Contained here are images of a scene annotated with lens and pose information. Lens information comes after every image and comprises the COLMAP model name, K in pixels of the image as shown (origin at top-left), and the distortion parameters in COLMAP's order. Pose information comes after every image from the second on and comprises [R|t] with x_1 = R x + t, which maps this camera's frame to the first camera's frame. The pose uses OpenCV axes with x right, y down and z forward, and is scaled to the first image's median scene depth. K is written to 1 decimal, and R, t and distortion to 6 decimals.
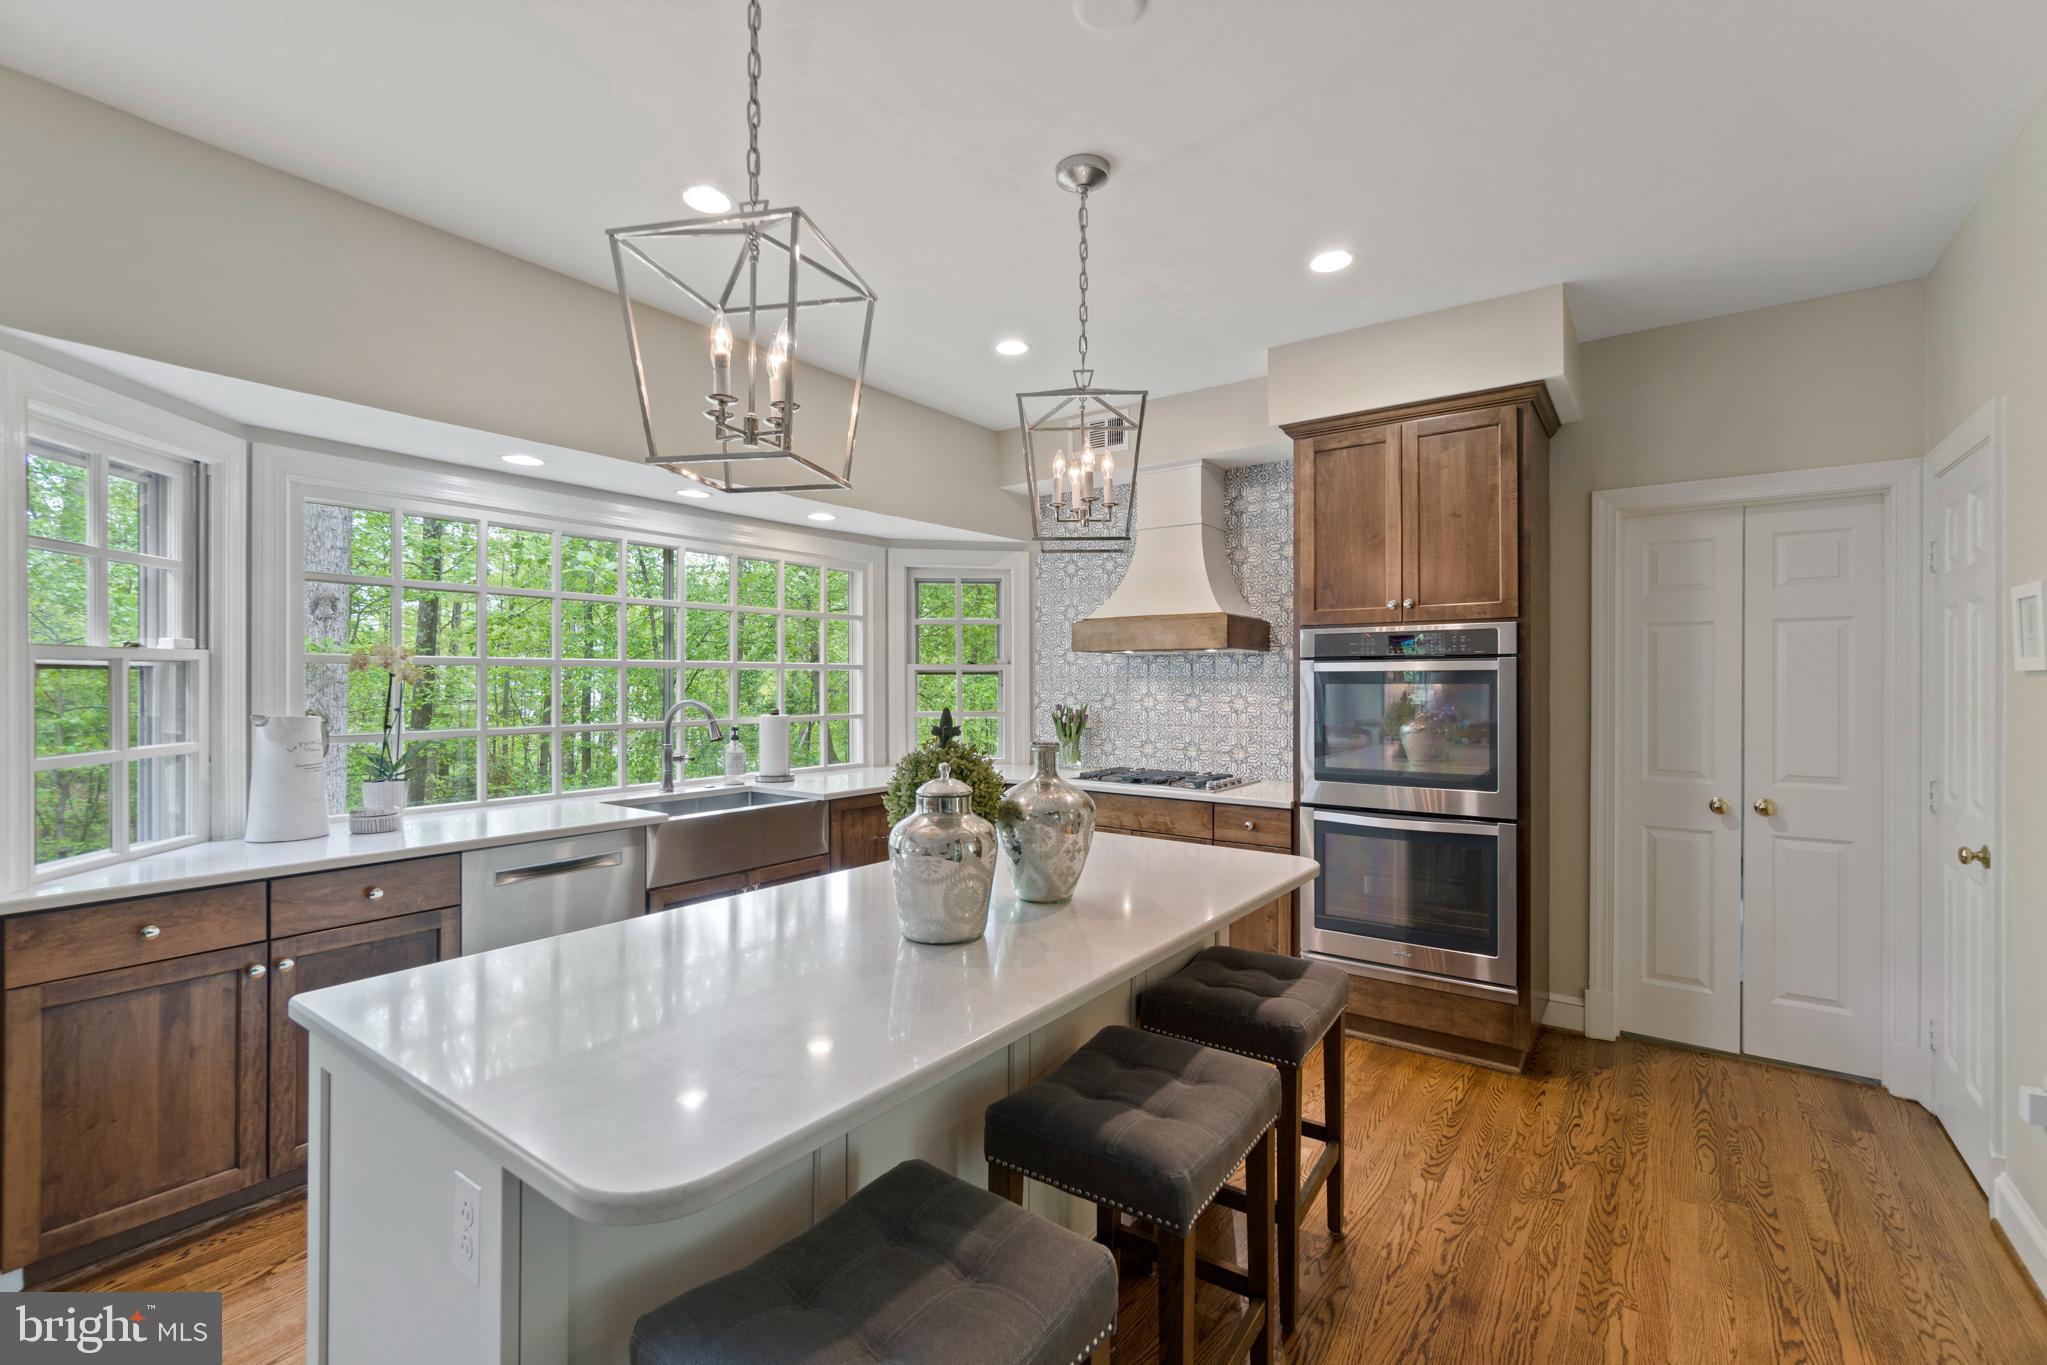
lens RADIAL K [[889.7, 0, 1031.5], [0, 889.7, 678.8], [0, 0, 1]] dist [0.000888, -0.000305]
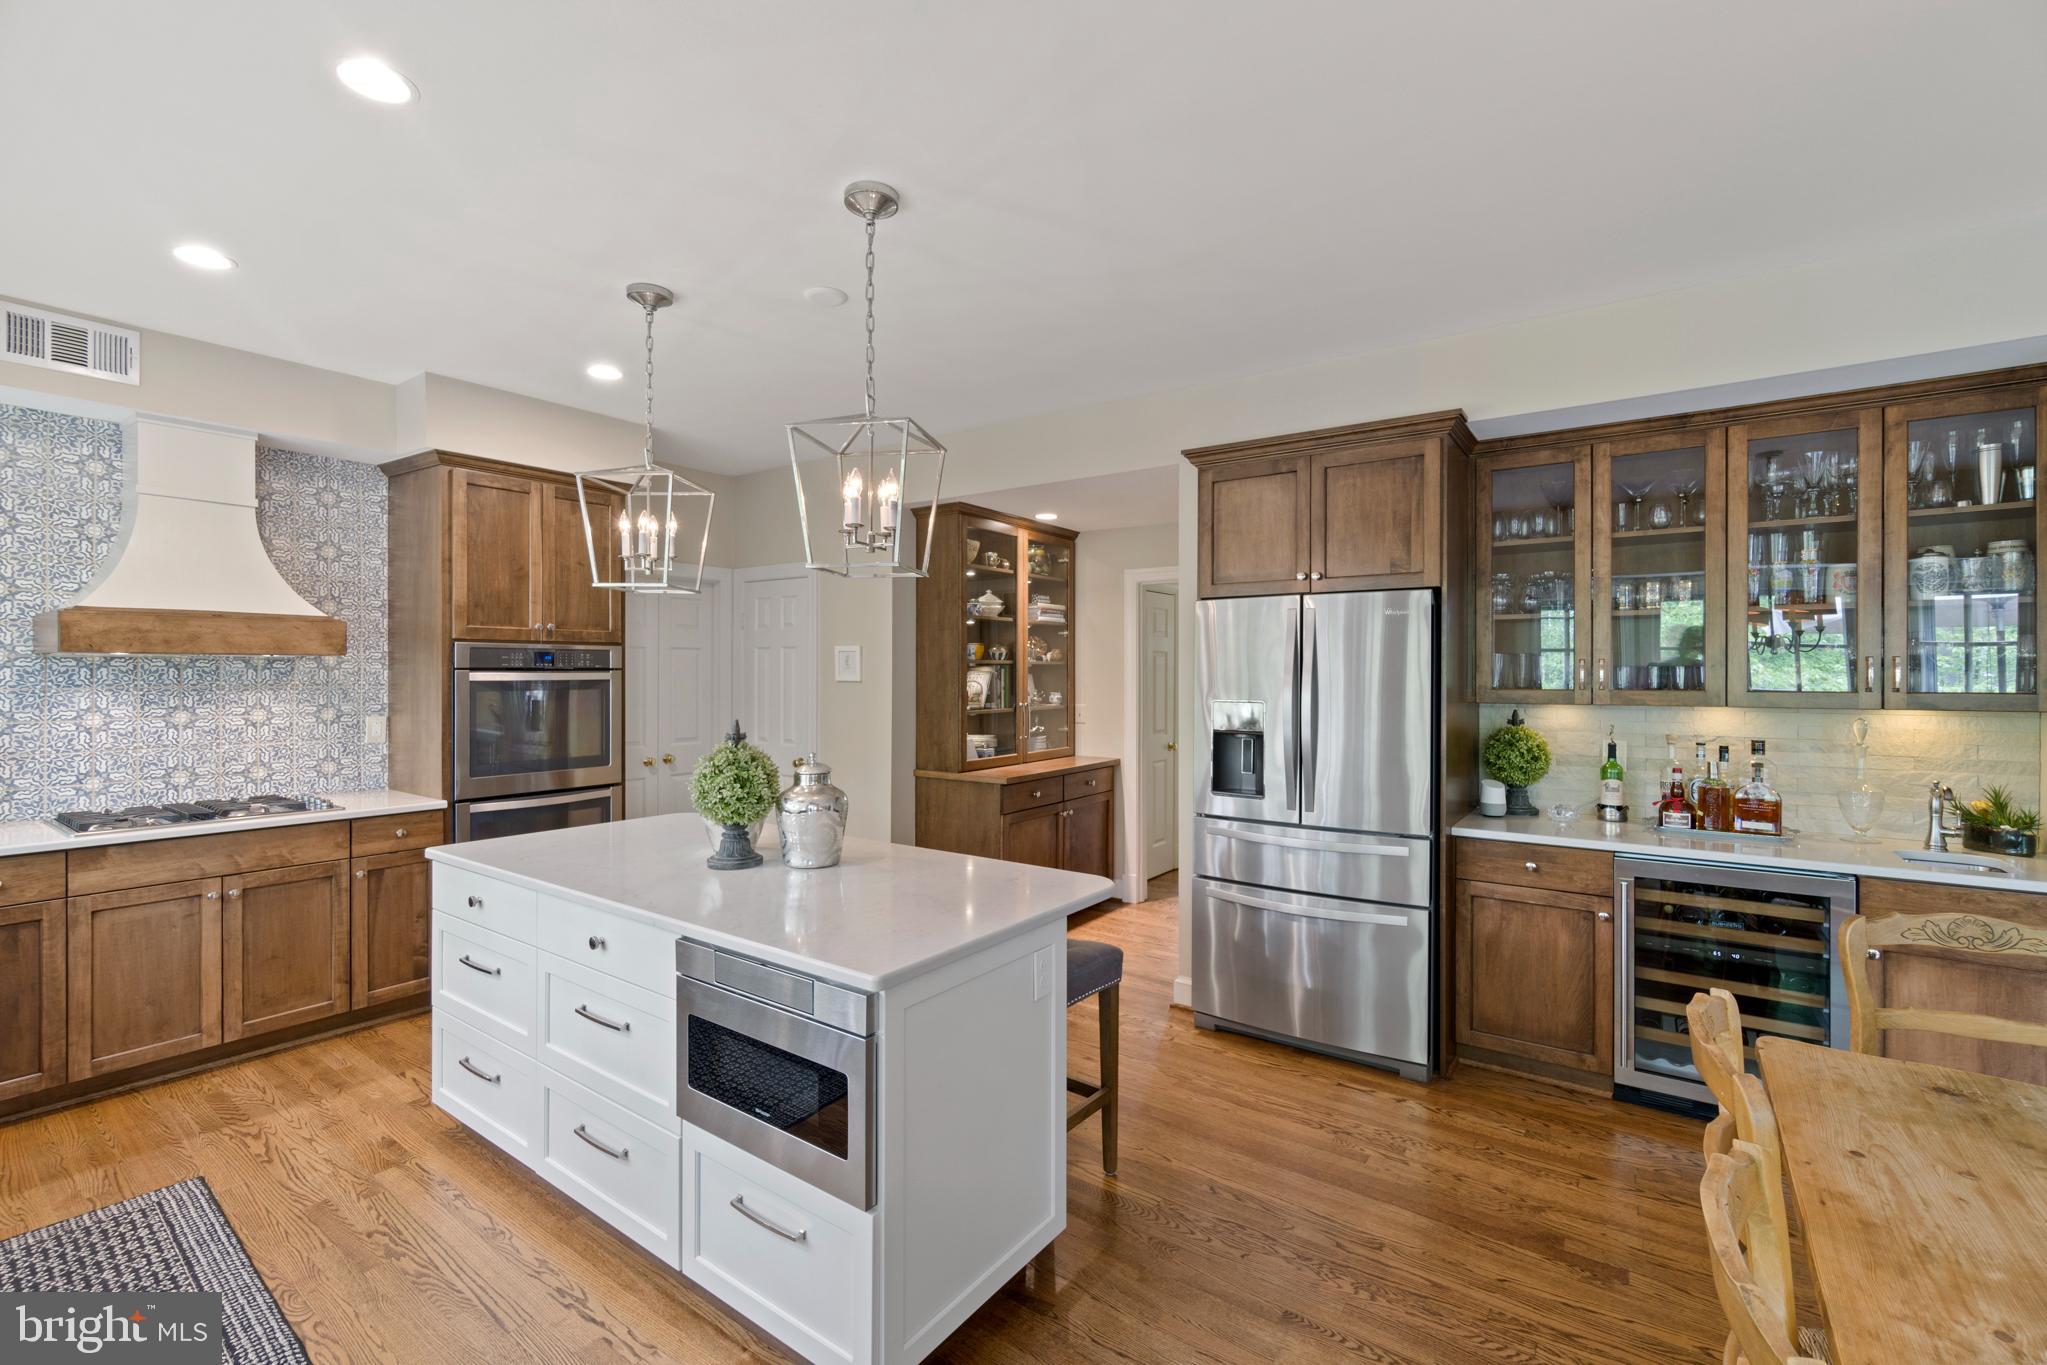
lens RADIAL K [[882.0, 0, 1034.0], [0, 882.0, 672.1], [0, 0, 1]] dist [0.004106, 0.000593]
pose [[-0.012294, 0.000221, 0.999924, -0.846794], [-0.002961, 0.999996, -0.000258, -0.021412], [-0.999920, -0.002964, -0.012293, 0.320155]]
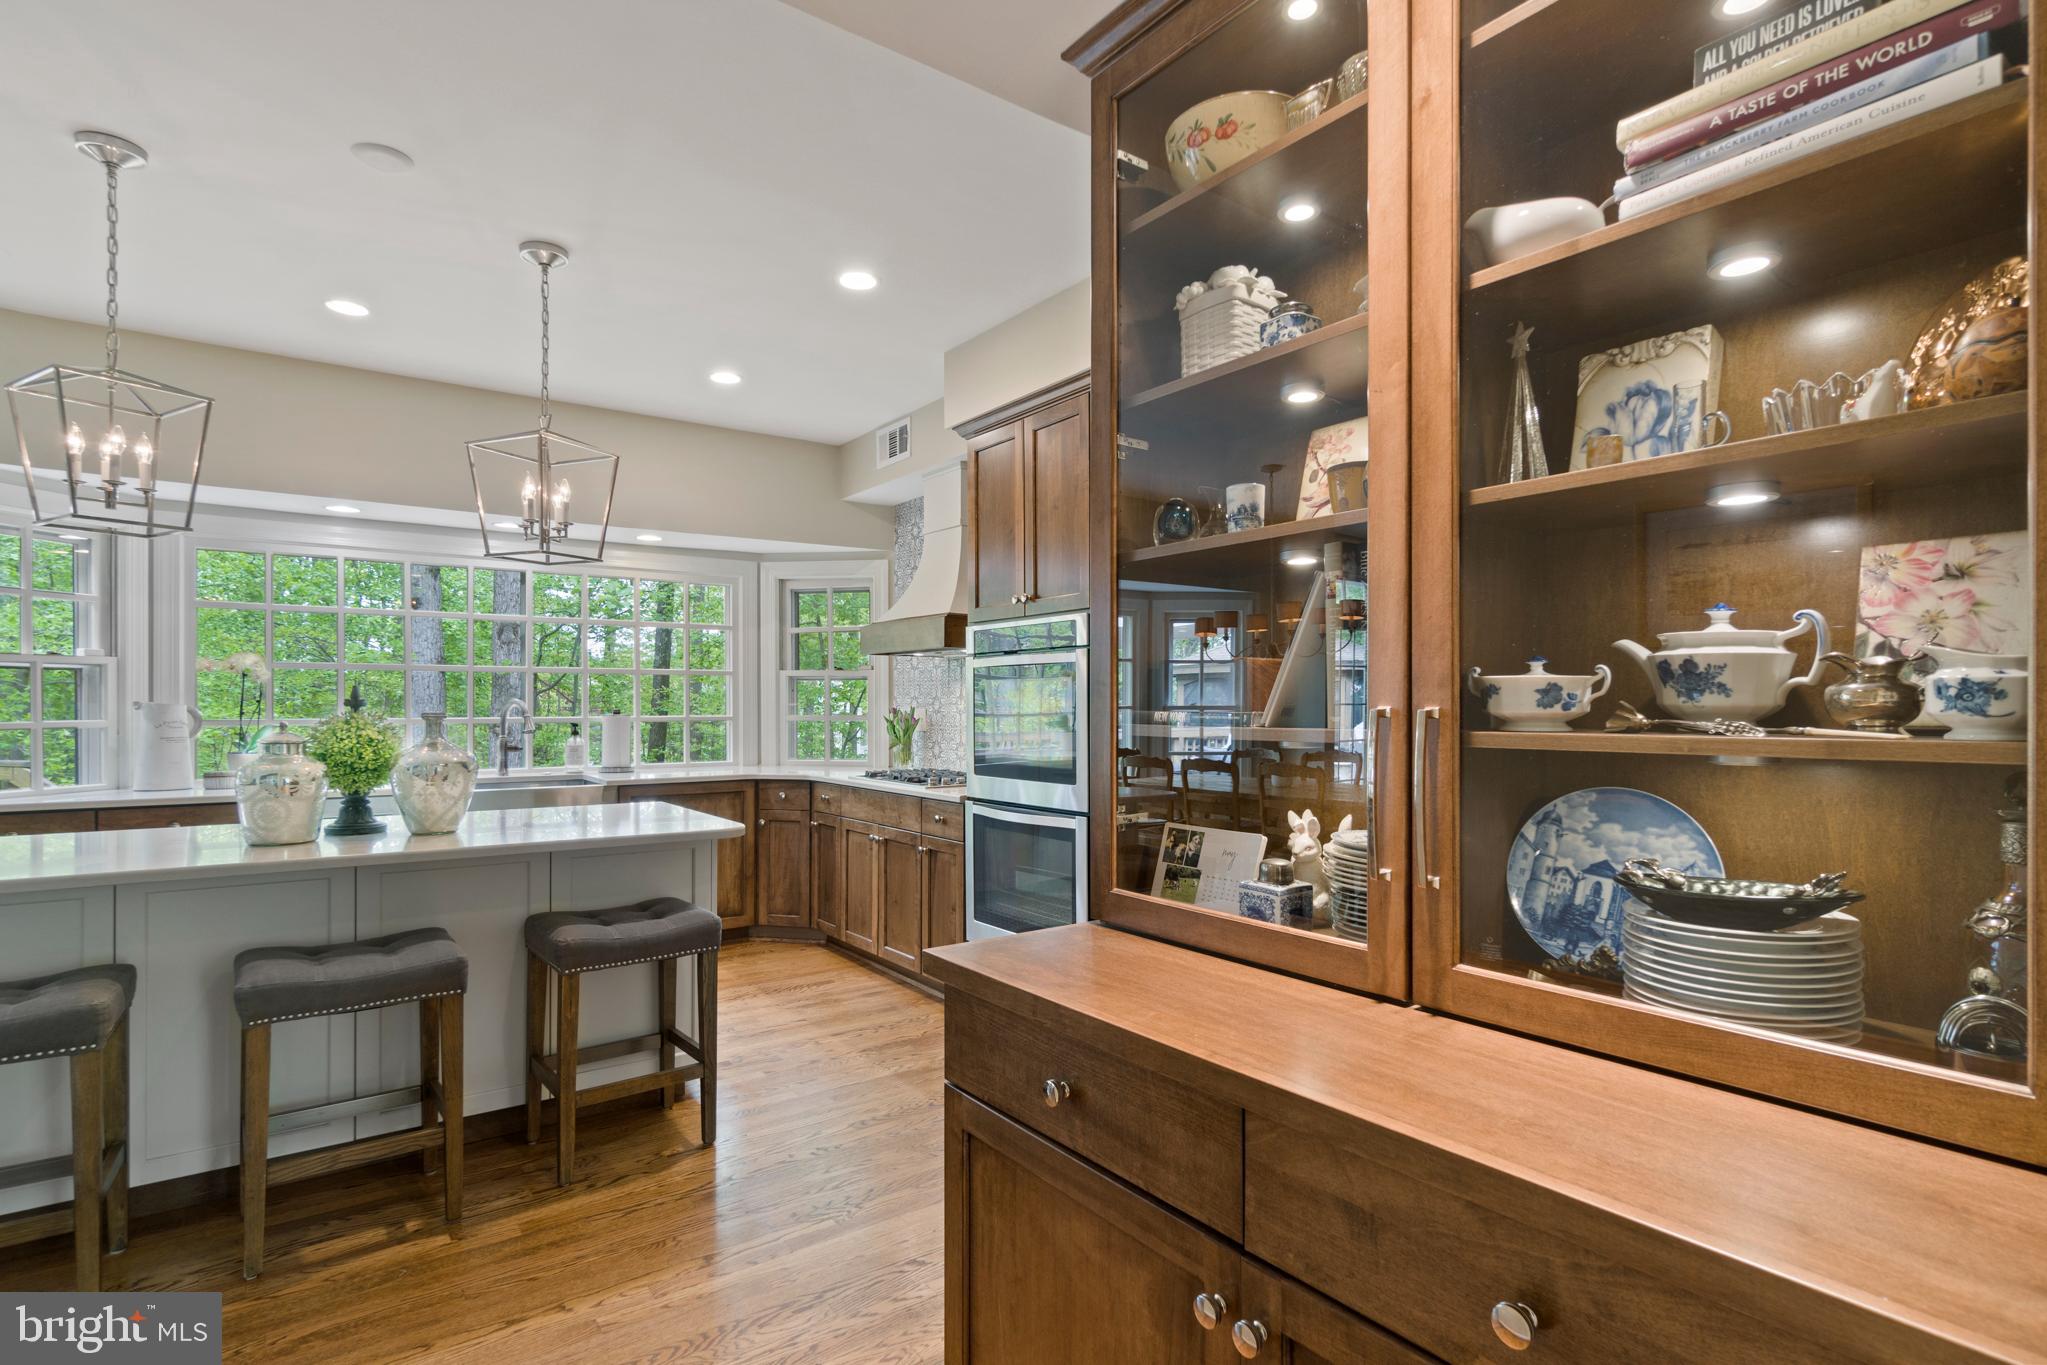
lens RADIAL K [[994.1, 0, 1024.9], [0, 994.1, 708.3], [0, 0, 1]] dist [-0.000952, -0.000067]
pose [[0.952921, 0.001063, -0.303218, 0.759969], [0.000534, 0.999986, 0.005185, 0.034183], [0.303219, -0.005103, 0.952907, -0.069707]]
